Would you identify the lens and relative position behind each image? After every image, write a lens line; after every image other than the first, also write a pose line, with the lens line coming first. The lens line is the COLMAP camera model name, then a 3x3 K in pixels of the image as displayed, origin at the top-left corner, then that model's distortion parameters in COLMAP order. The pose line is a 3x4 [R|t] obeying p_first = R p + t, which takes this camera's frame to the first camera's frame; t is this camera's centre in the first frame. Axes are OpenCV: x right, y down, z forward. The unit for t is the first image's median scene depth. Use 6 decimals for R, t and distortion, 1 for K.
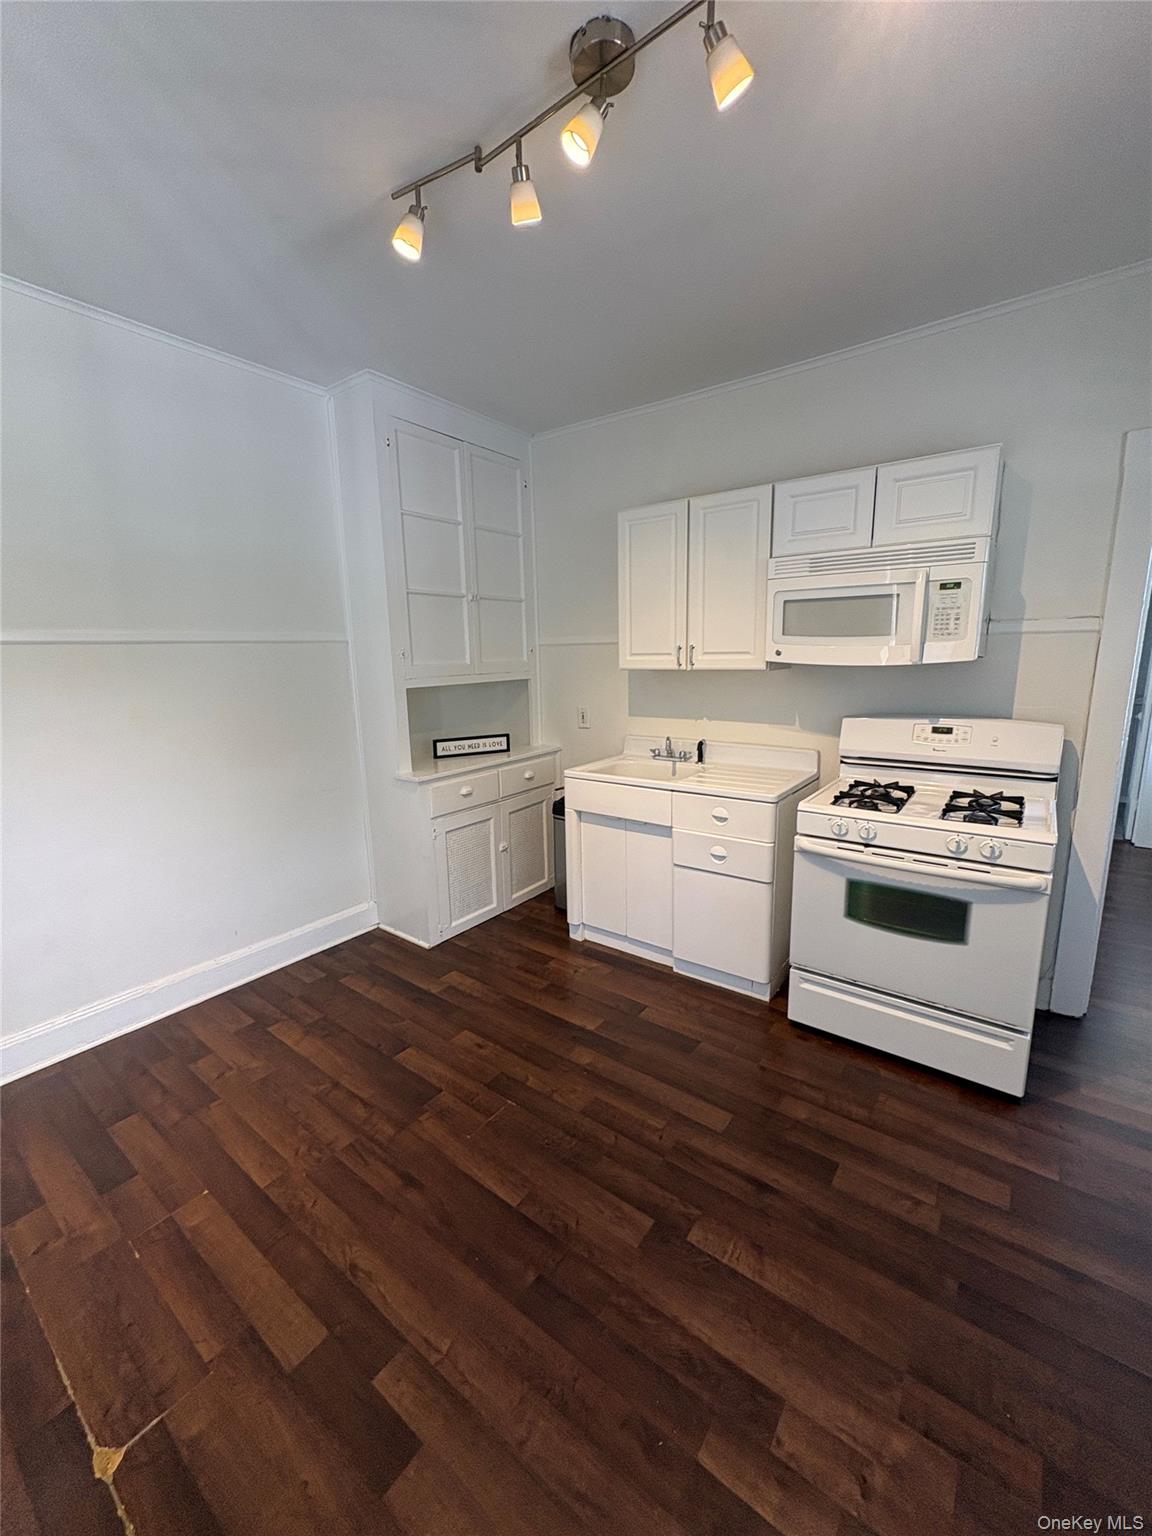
lens RADIAL K [[614.9, 0, 575.1], [0, 614.9, 764.9], [0, 0, 1]] dist [-0.000996, 0.000055]
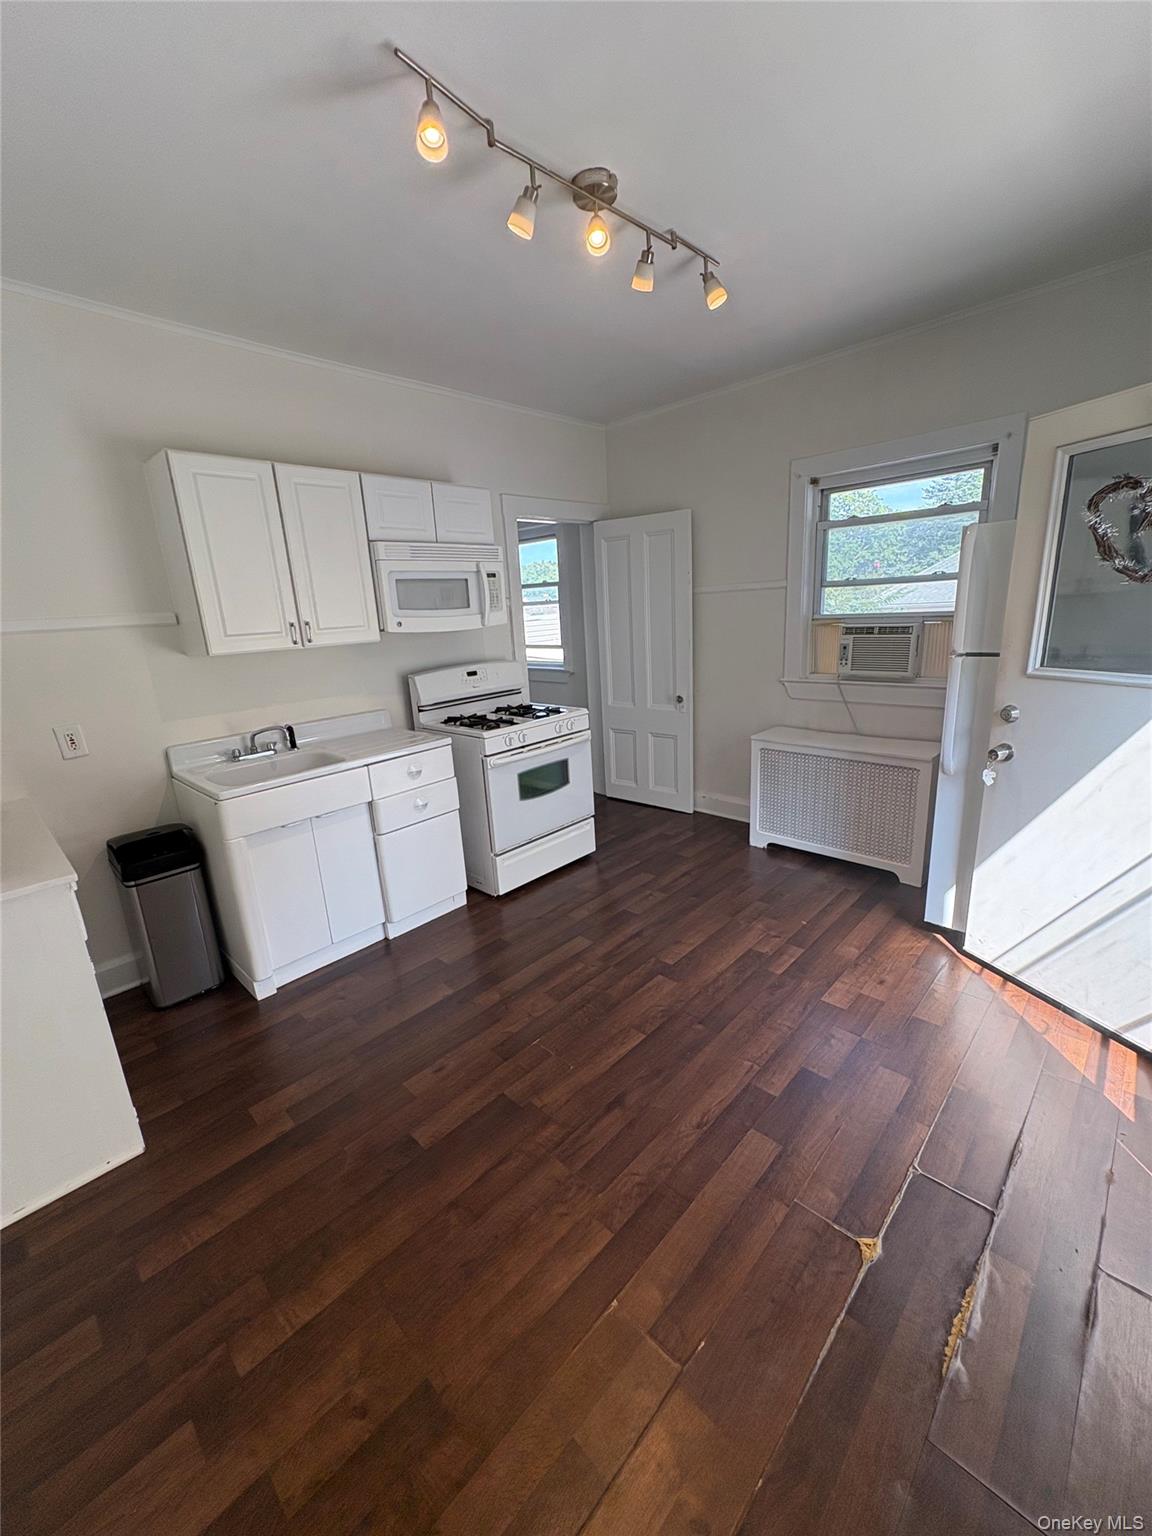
lens RADIAL K [[614.9, 0, 577.8], [0, 614.9, 763.9], [0, 0, 1]] dist [-0.000996, 0.000055]
pose [[0.117271, -0.238060, 0.964145, -0.953960], [0.231422, 0.950667, 0.206583, -0.107949], [-0.965759, 0.198898, 0.166578, 0.616297]]
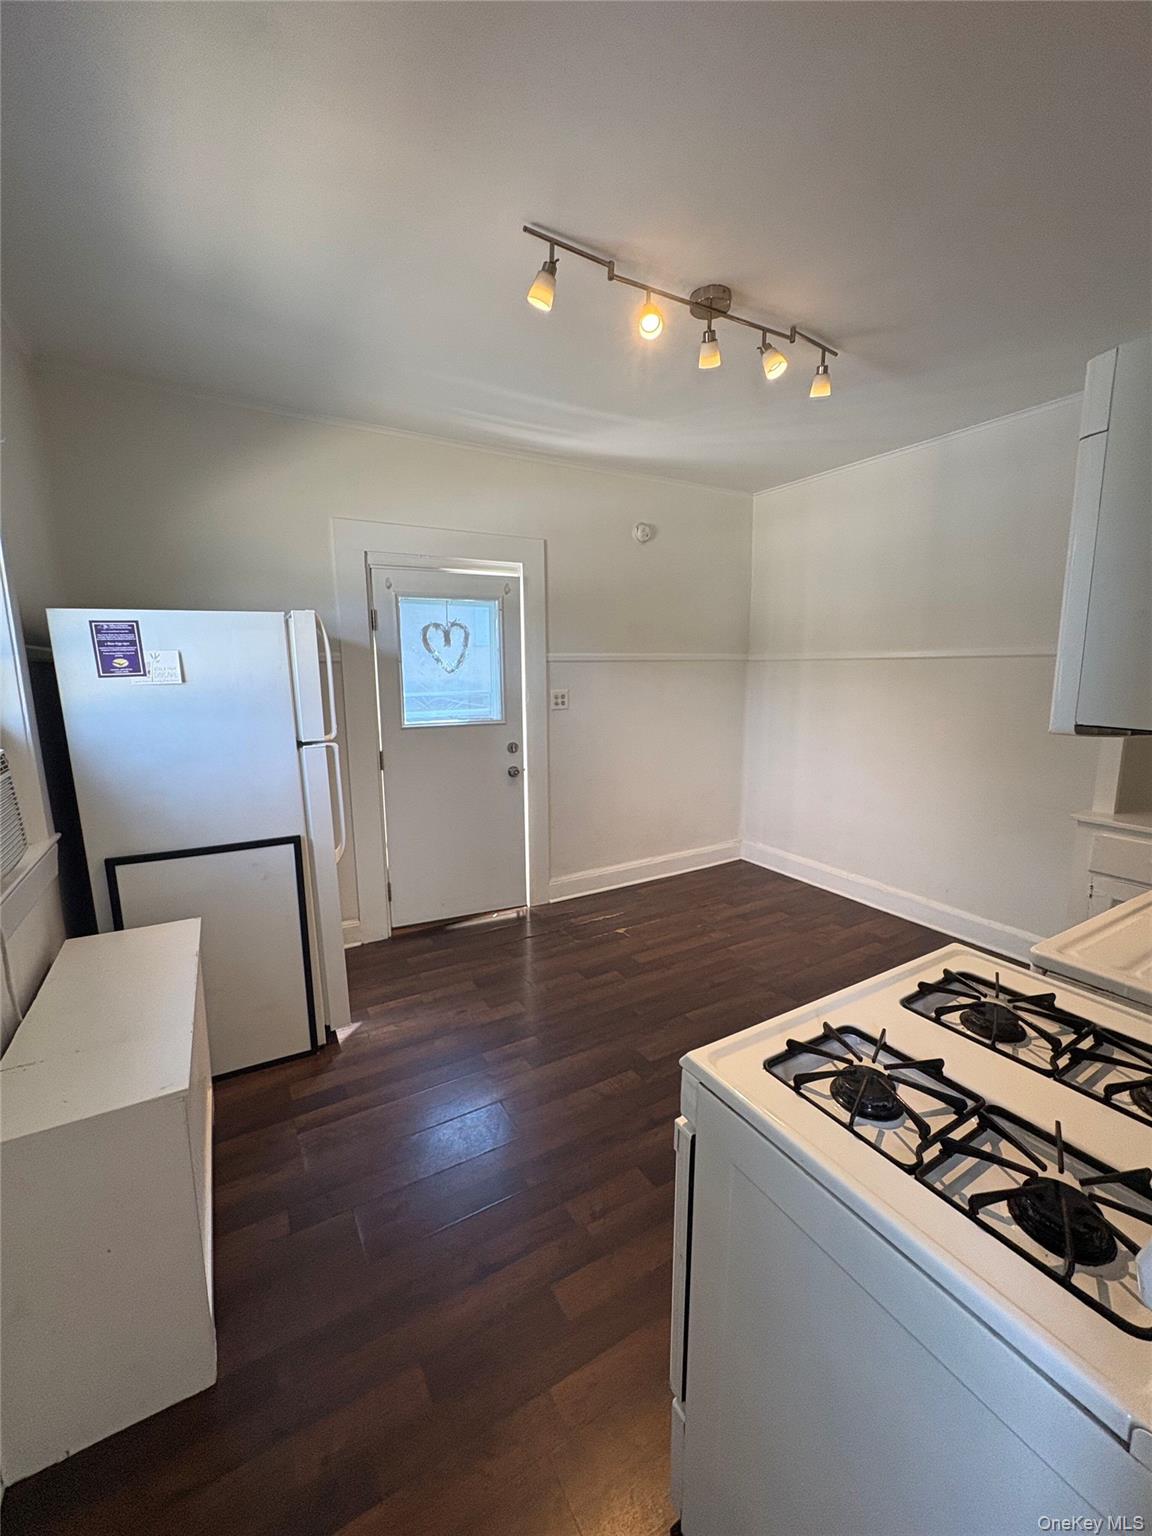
lens RADIAL K [[614.9, 0, 572.1], [0, 614.9, 769.7], [0, 0, 1]] dist [-0.000996, 0.000055]
pose [[-0.386249, 0.170596, -0.906481, 1.037770], [-0.162587, 0.954769, 0.248962, -0.184317], [0.907952, 0.243544, -0.341042, 0.859104]]
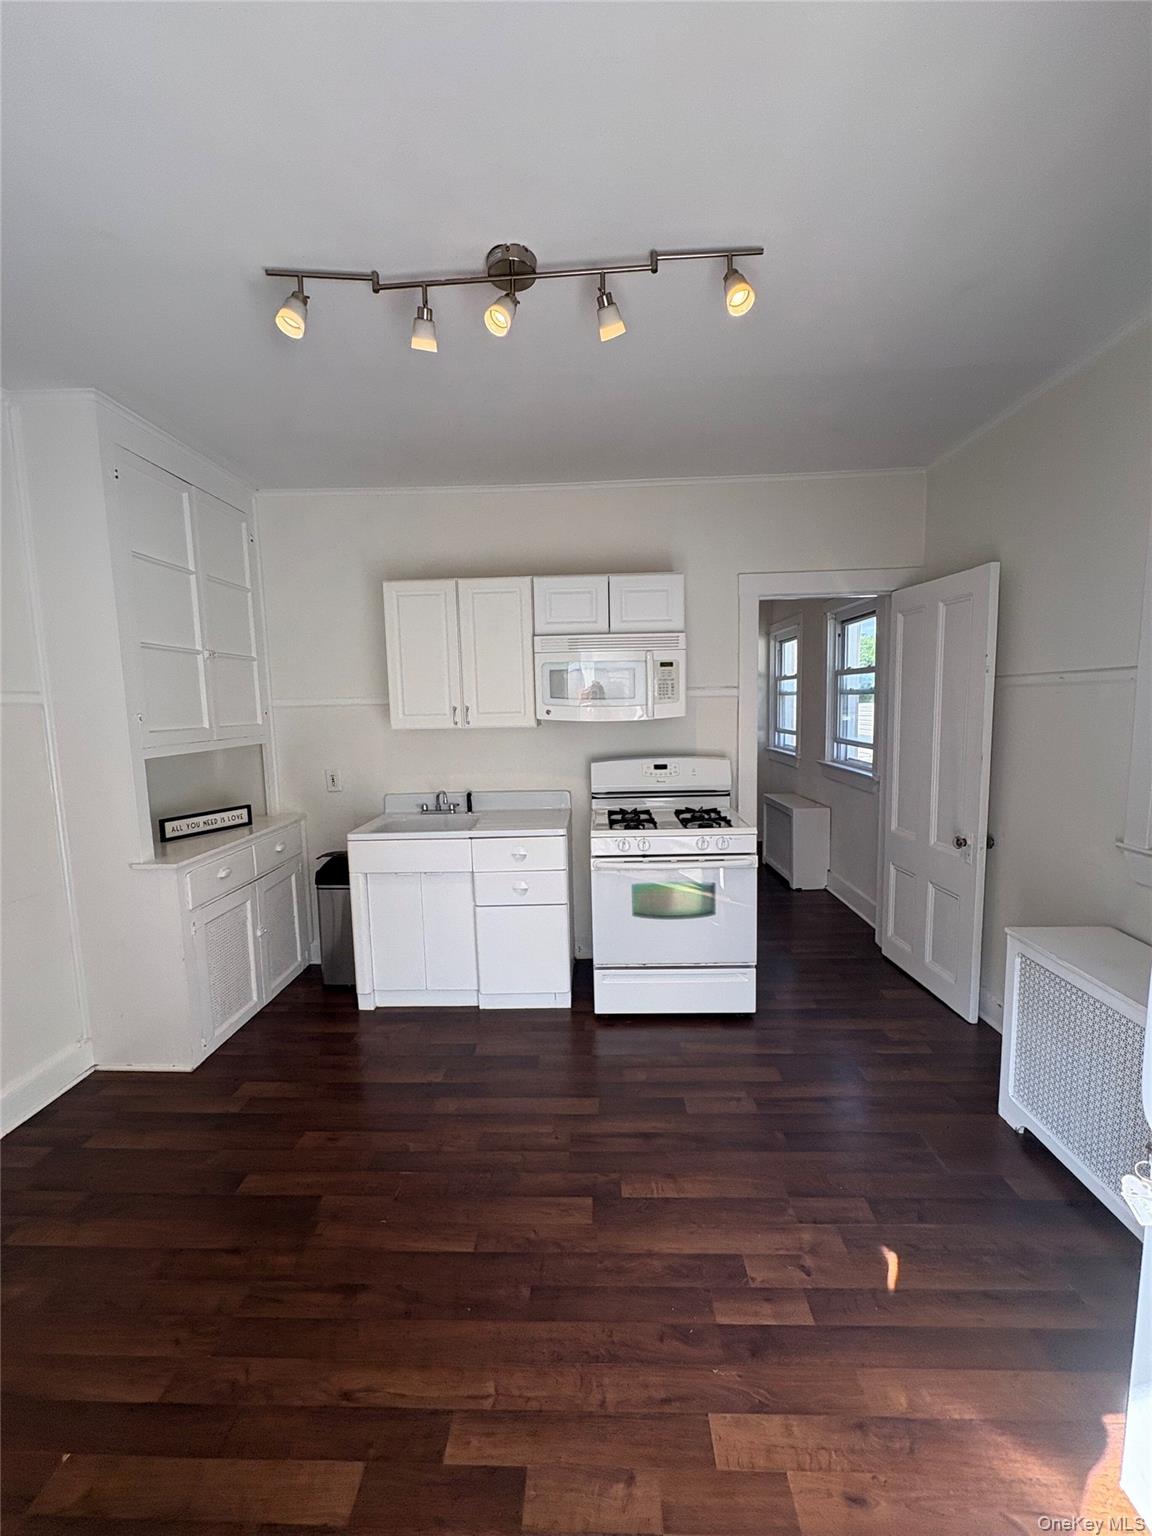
lens RADIAL K [[614.9, 0, 578.3], [0, 614.9, 764.0], [0, 0, 1]] dist [-0.000996, 0.000055]
pose [[0.818021, -0.058659, 0.572189, -0.375482], [0.113164, 0.991756, -0.060110, -0.001251], [-0.563946, 0.113923, 0.817916, -0.019411]]
